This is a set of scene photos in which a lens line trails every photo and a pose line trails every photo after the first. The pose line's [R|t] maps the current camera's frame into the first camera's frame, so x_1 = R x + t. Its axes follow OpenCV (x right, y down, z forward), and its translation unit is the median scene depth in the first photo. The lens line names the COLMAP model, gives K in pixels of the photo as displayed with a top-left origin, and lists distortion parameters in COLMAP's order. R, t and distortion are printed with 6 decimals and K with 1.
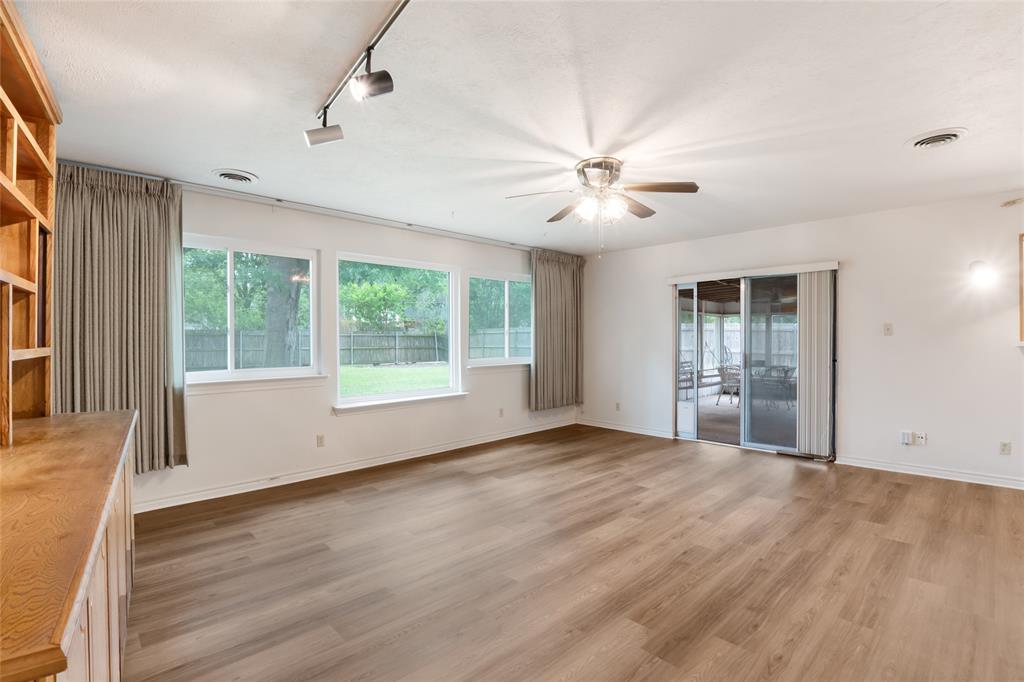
lens RADIAL K [[473.3, 0, 517.1], [0, 473.3, 339.4], [0, 0, 1]] dist [-0.026255, 0.000213]
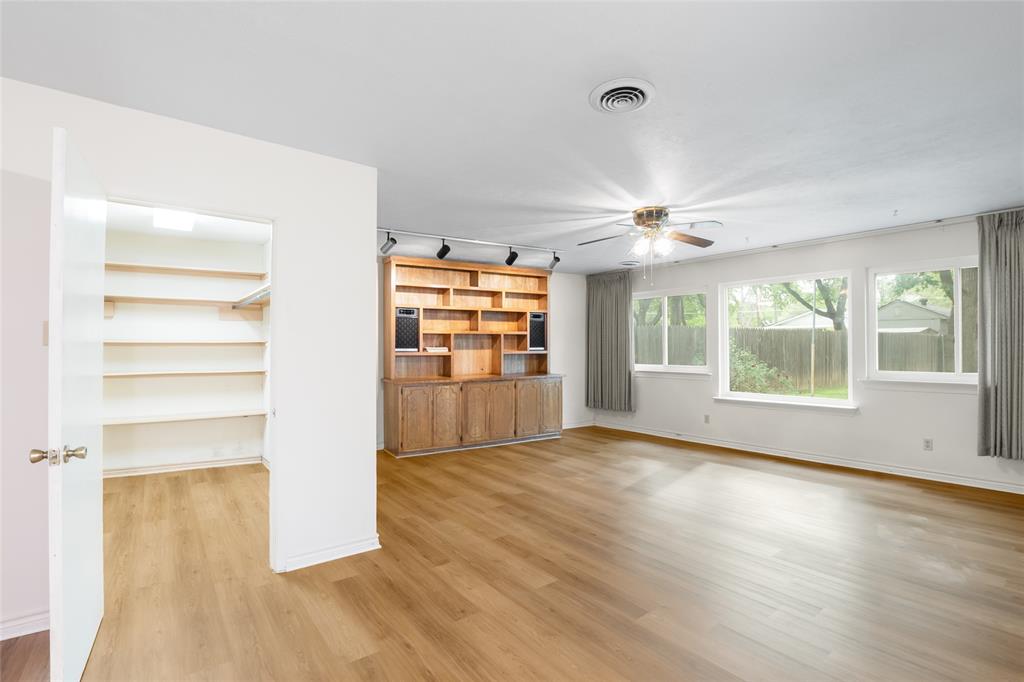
lens RADIAL K [[482.4, 0, 512.3], [0, 482.4, 342.8], [0, 0, 1]] dist [-0.029298, 0.000919]
pose [[-0.116205, -0.004795, -0.993214, 1.532244], [0.002298, 0.999984, -0.005097, -0.014319], [0.993223, -0.002874, -0.116192, 0.807651]]
